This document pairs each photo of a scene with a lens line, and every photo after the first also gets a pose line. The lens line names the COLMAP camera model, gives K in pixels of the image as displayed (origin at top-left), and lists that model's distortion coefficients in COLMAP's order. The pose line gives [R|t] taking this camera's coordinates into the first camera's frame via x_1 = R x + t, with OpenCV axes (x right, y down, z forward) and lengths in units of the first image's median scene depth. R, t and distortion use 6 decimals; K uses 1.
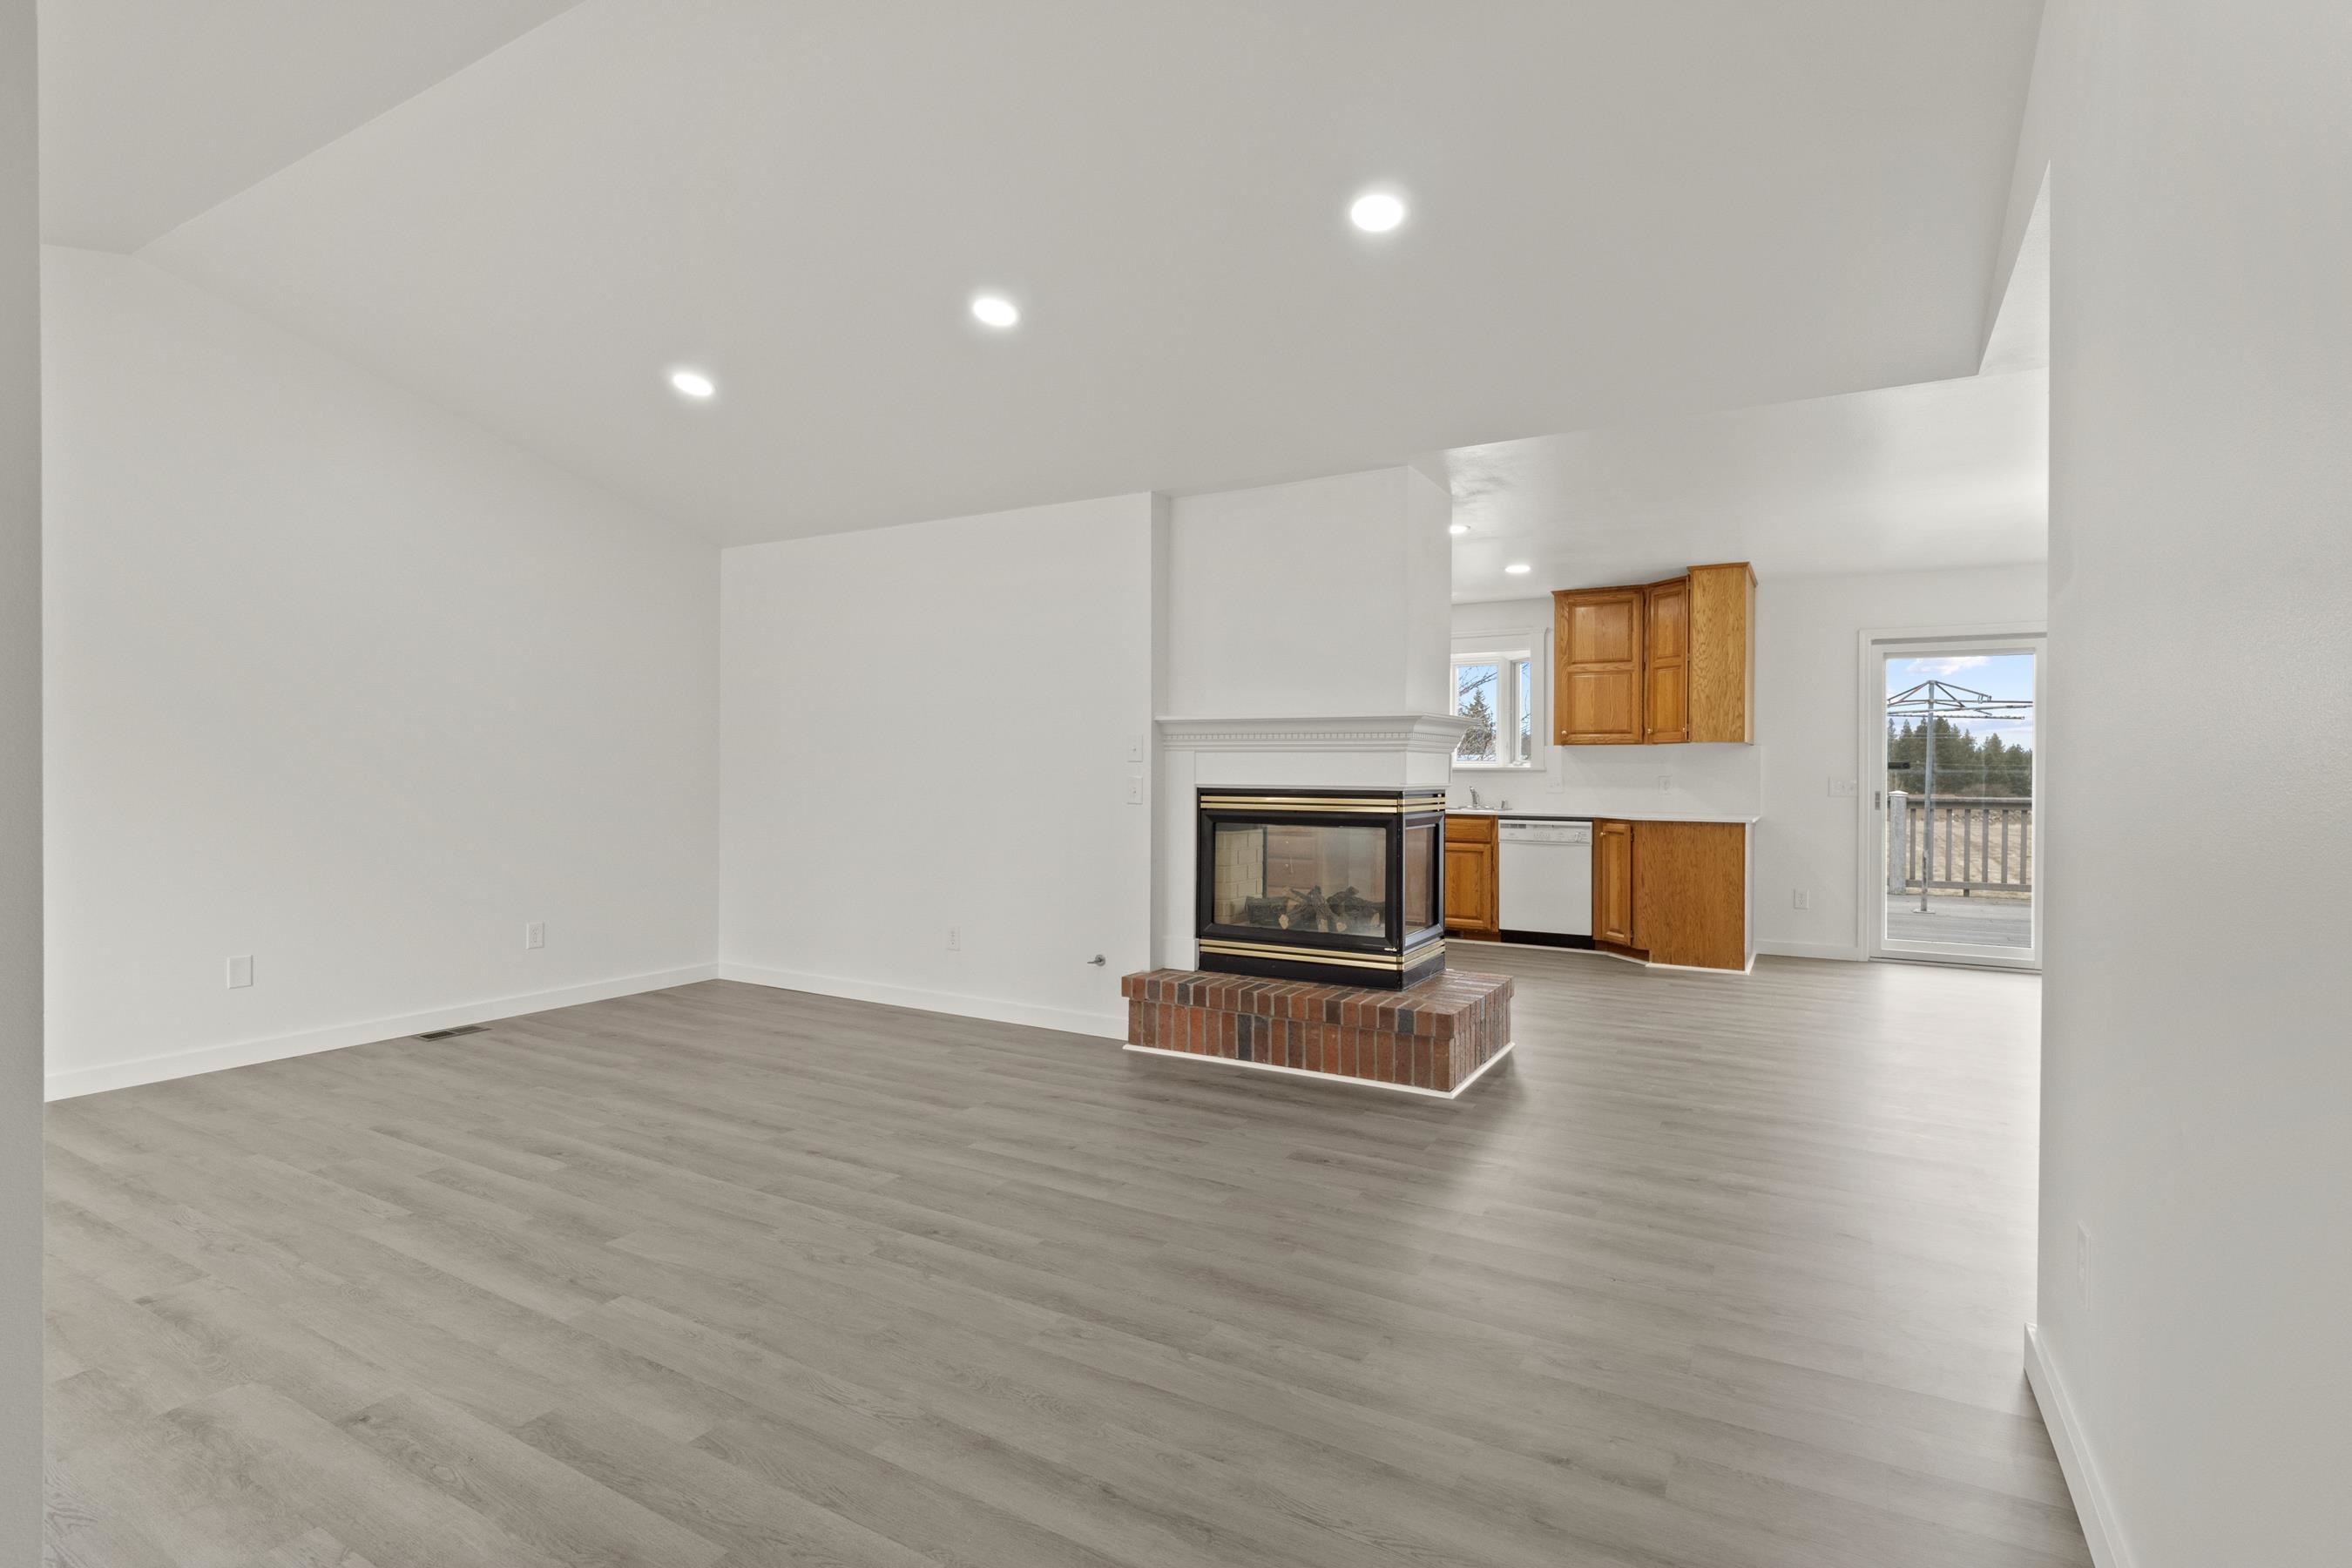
lens RADIAL K [[1152.2, 0, 1147.7], [0, 1152.2, 772.7], [0, 0, 1]] dist [0.000508, -0.001013]
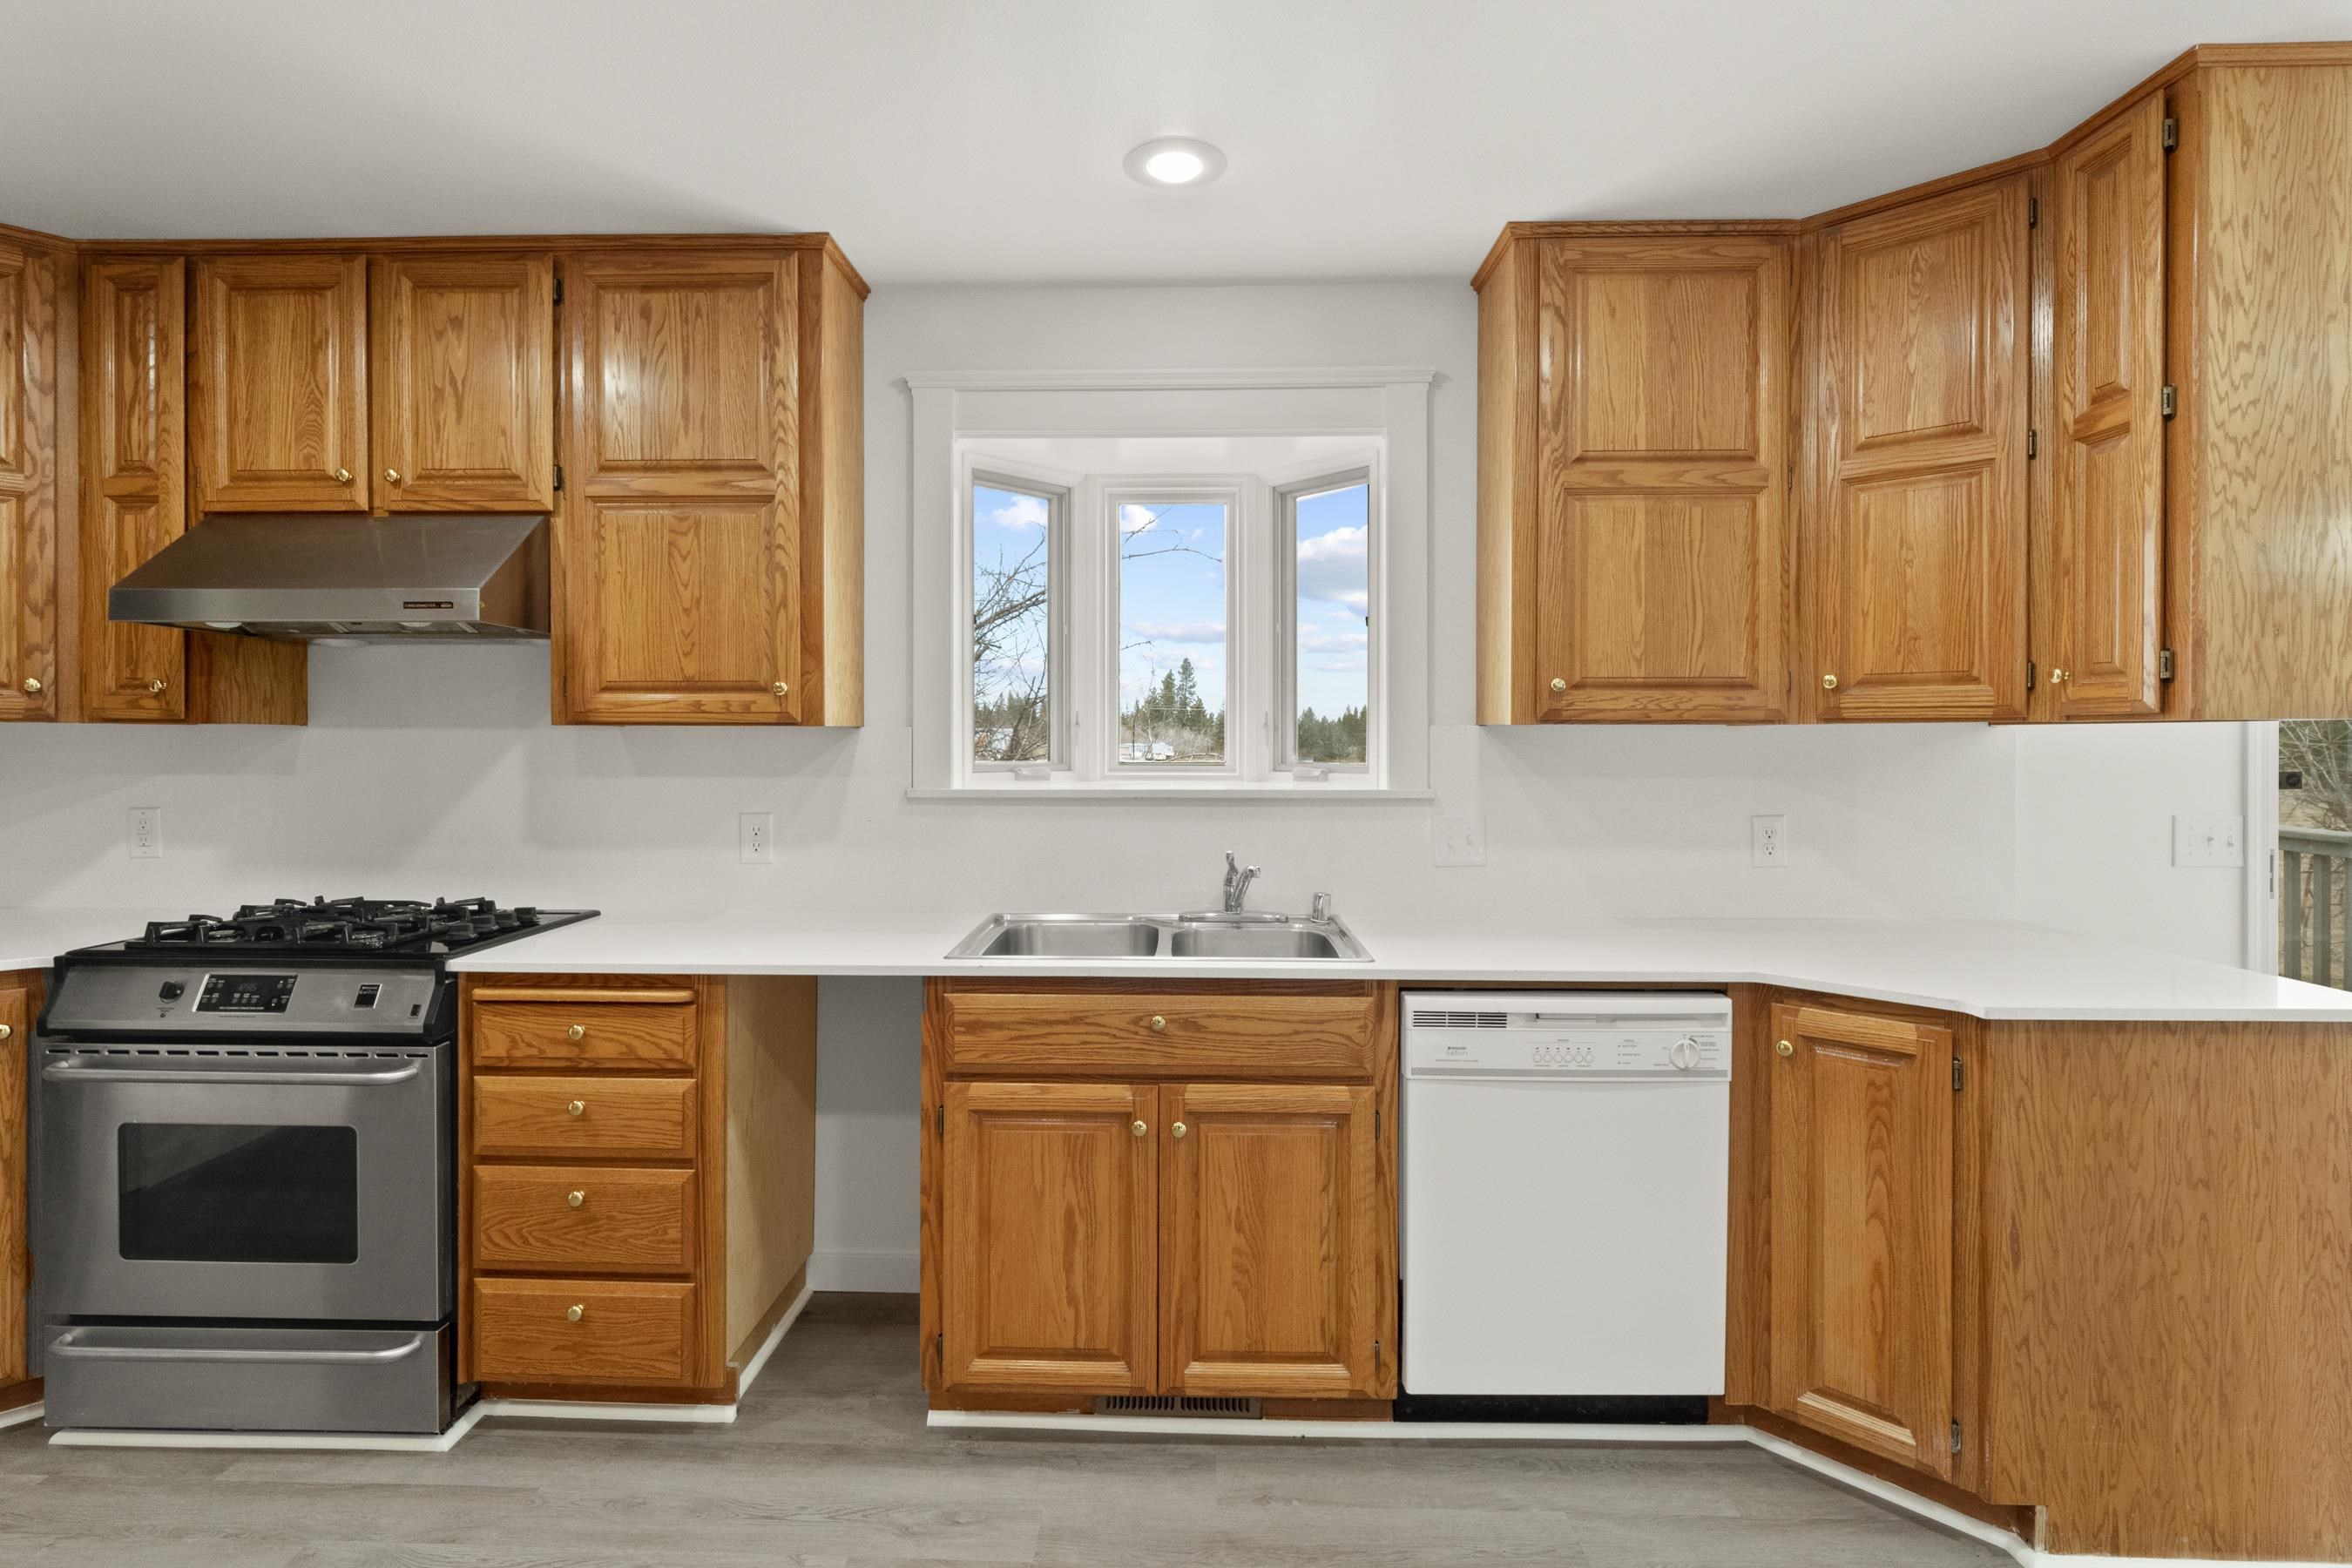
lens RADIAL K [[1152.2, 0, 1175.2], [0, 1152.2, 746.4], [0, 0, 1]] dist [0.000508, -0.001013]
pose [[0.868653, -0.005457, 0.495390, 0.241125], [0.004794, 0.999985, 0.002609, -0.039041], [-0.495397, 0.000109, 0.868667, 1.563523]]
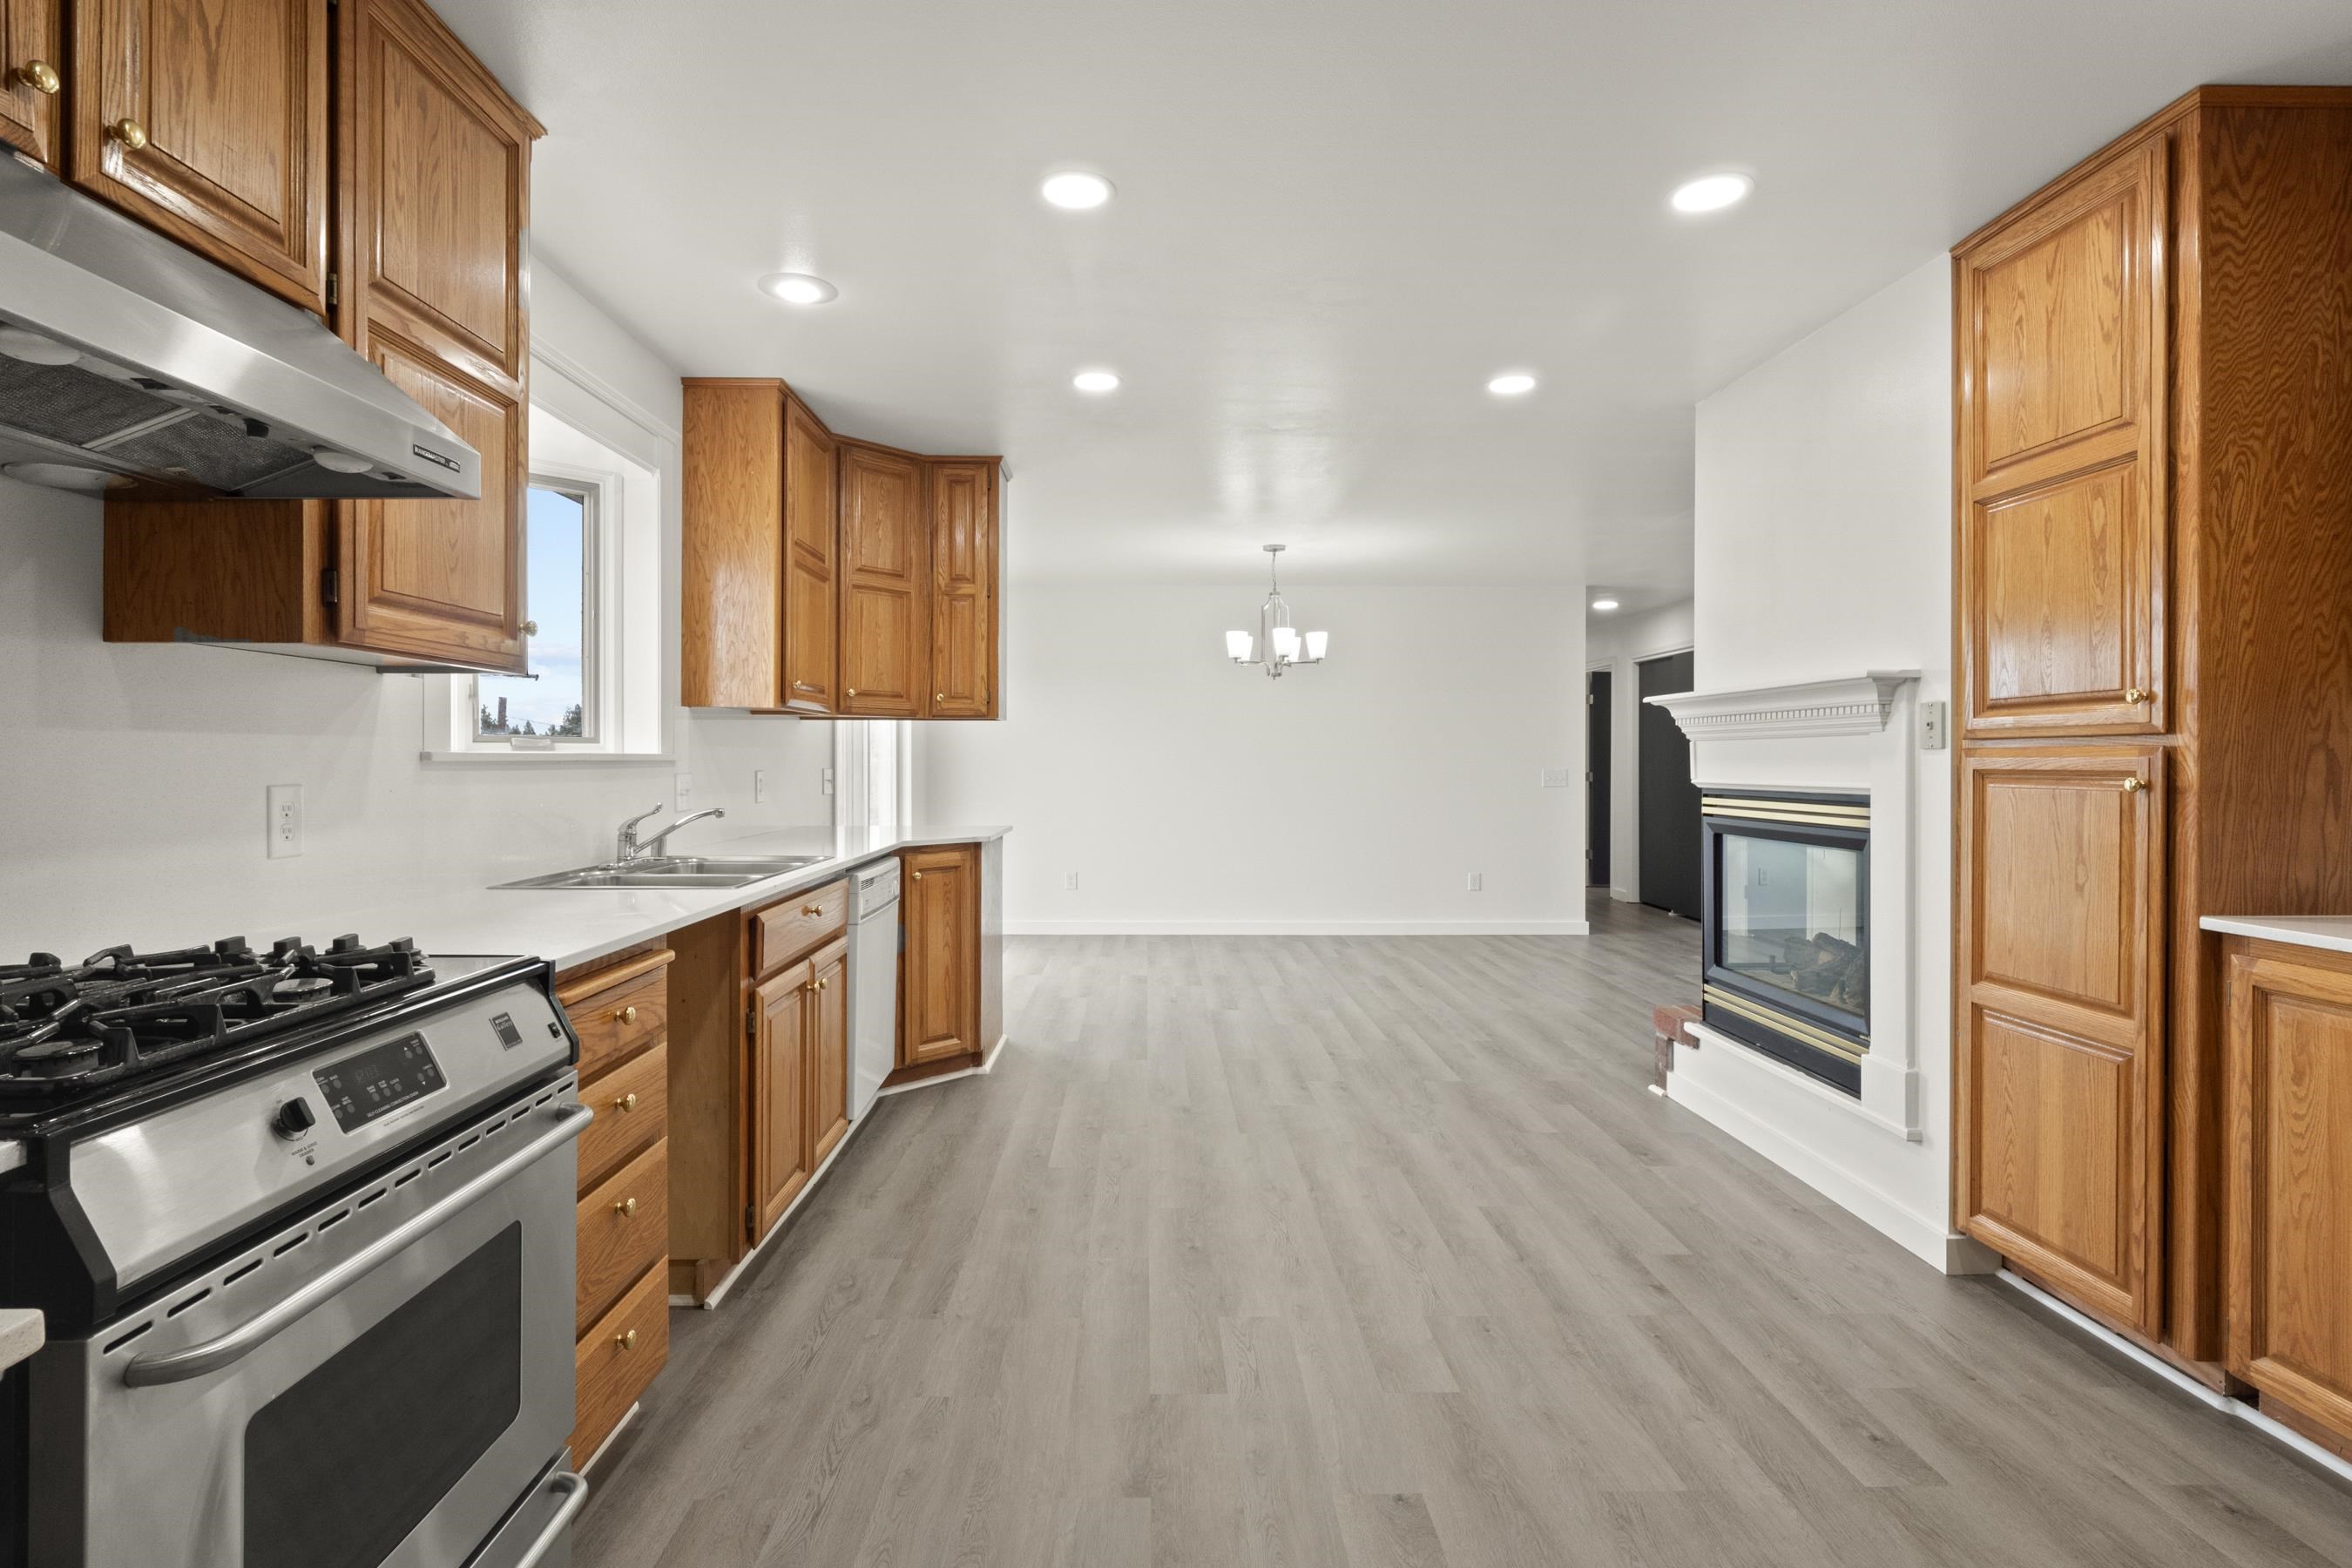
lens RADIAL K [[1152.2, 0, 1177.5], [0, 1152.2, 764.1], [0, 0, 1]] dist [0.000508, -0.001013]
pose [[-0.551526, -0.008823, 0.834111, -0.261127], [-0.001824, 0.999954, 0.009371, -0.011618], [-0.834156, 0.003647, -0.551517, 2.260172]]
